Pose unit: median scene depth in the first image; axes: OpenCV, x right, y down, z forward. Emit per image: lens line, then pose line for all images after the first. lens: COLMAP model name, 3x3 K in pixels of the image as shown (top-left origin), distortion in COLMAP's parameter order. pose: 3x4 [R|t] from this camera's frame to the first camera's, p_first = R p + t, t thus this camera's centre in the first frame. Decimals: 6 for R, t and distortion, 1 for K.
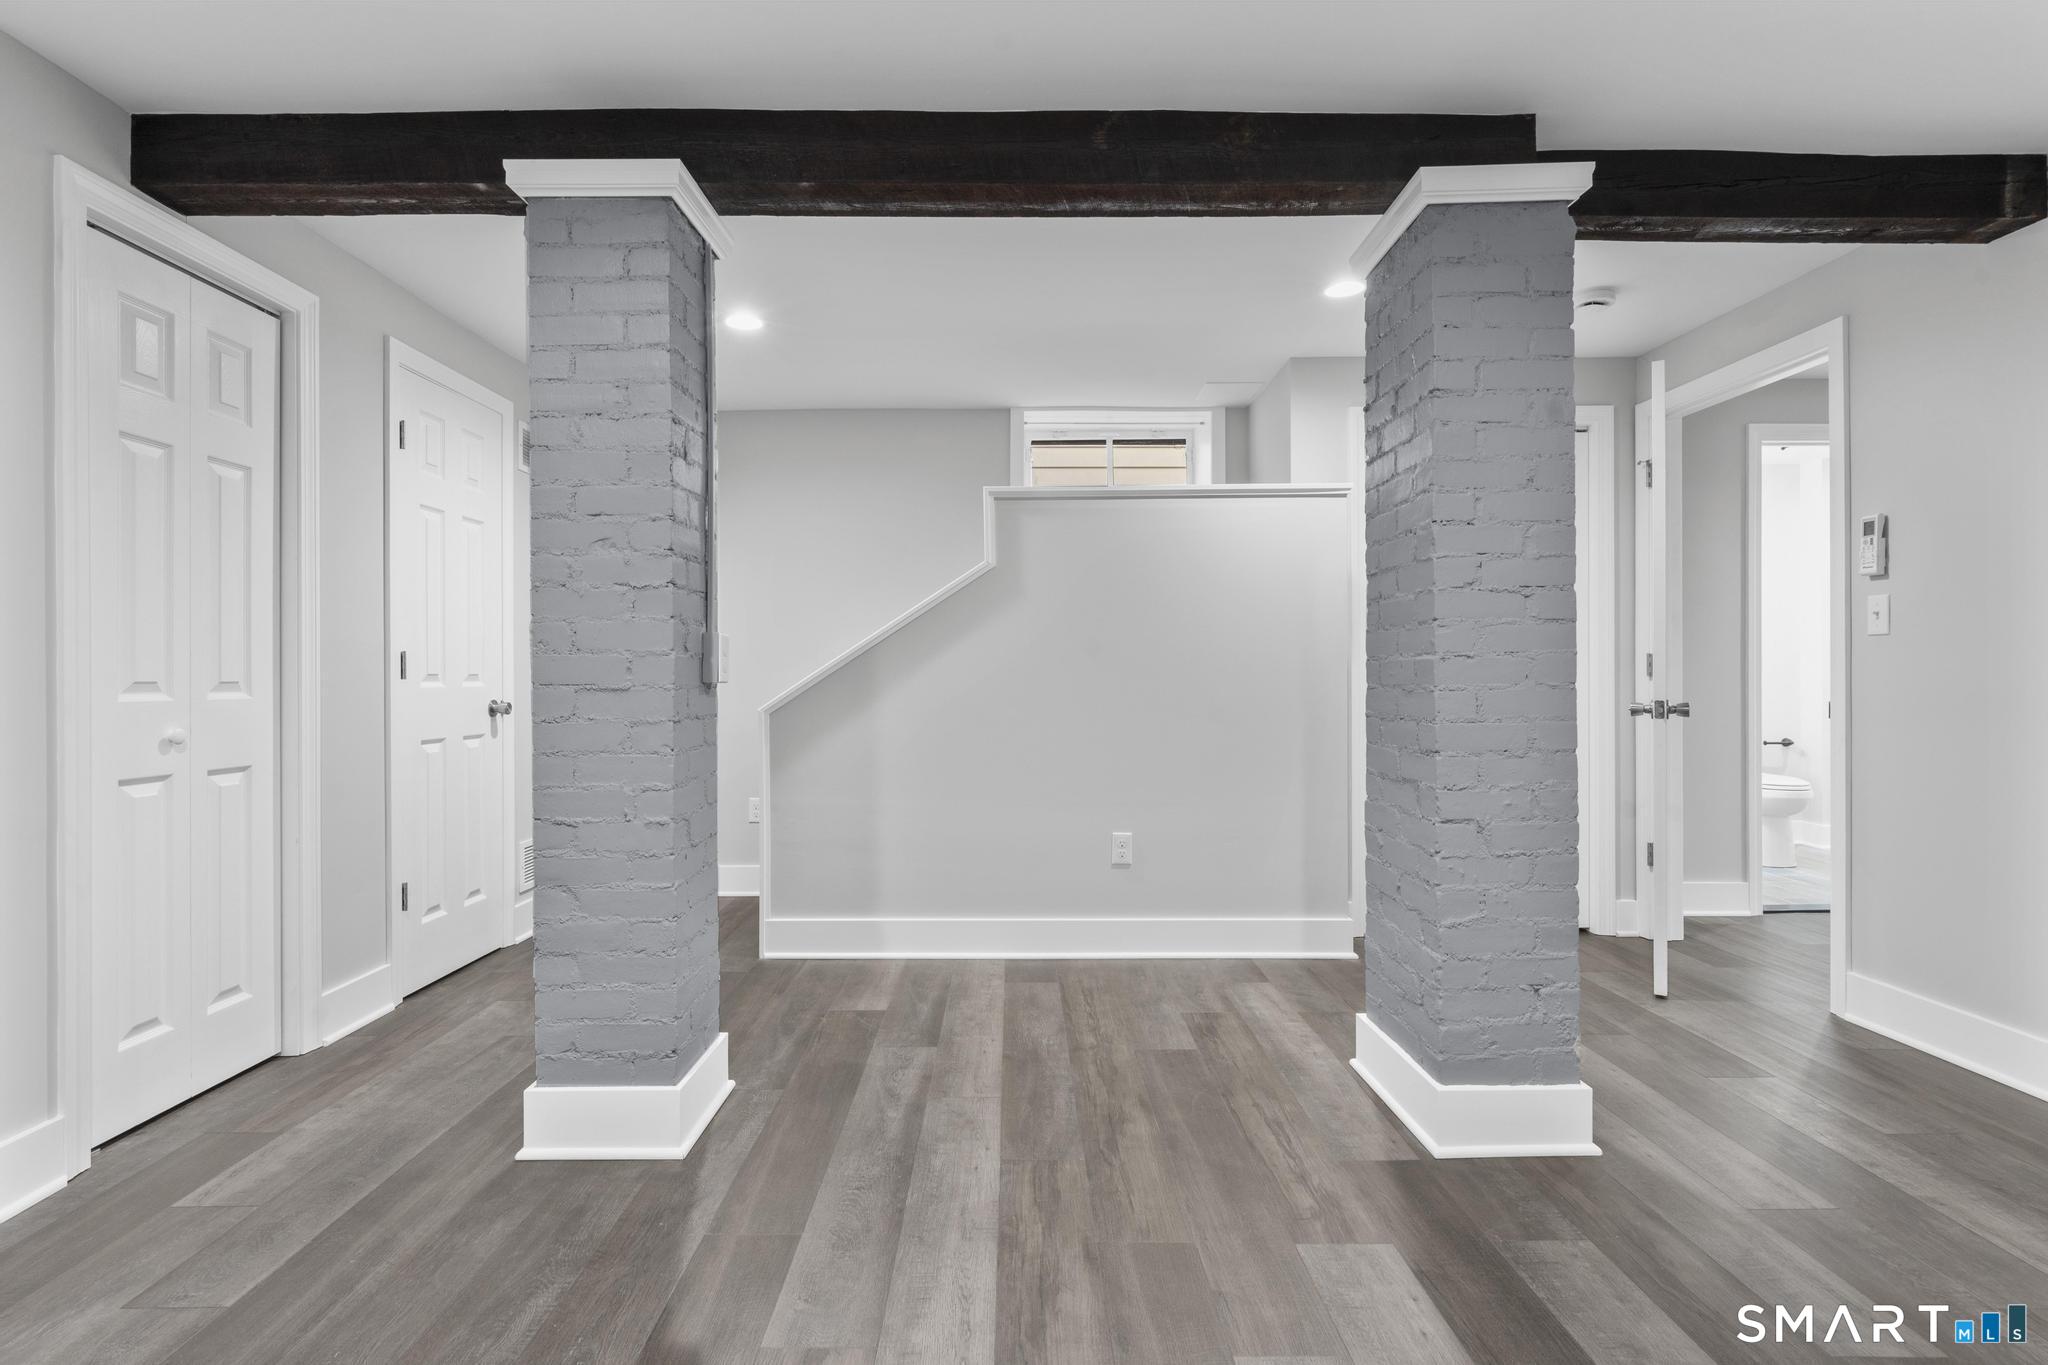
lens RADIAL K [[964.5, 0, 1027.4], [0, 964.5, 677.5], [0, 0, 1]] dist [0.001307, 0.001519]
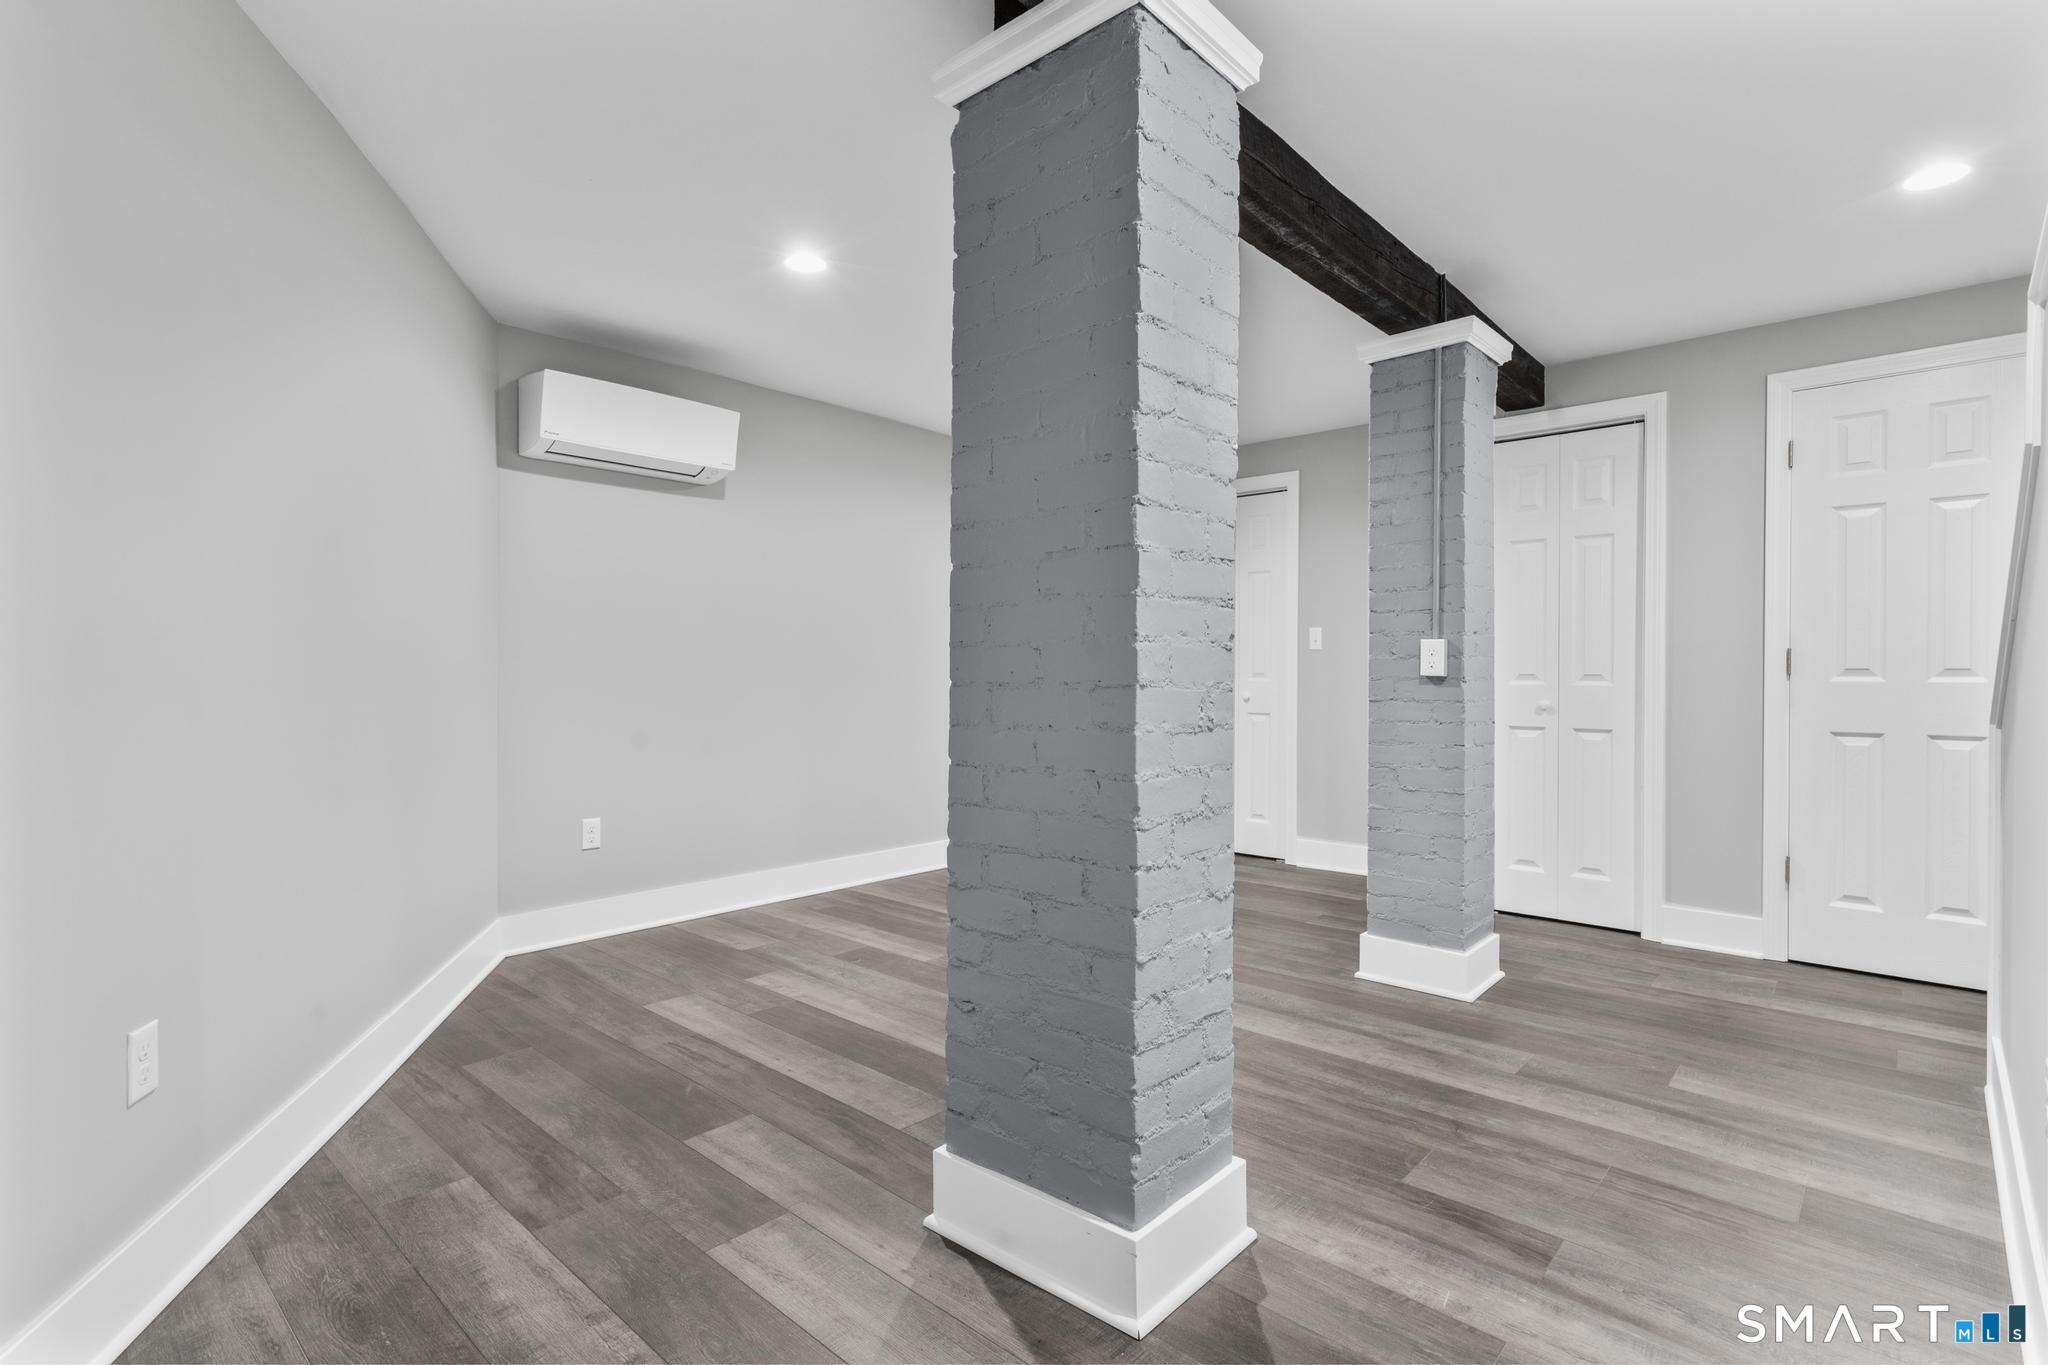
lens RADIAL K [[964.5, 0, 1026.1], [0, 964.5, 685.3], [0, 0, 1]] dist [0.001307, 0.001519]
pose [[-0.666297, 0.013859, -0.745558, 0.941273], [0.000841, 0.999841, 0.017834, -0.007489], [0.745686, 0.011256, -0.666202, 1.314529]]
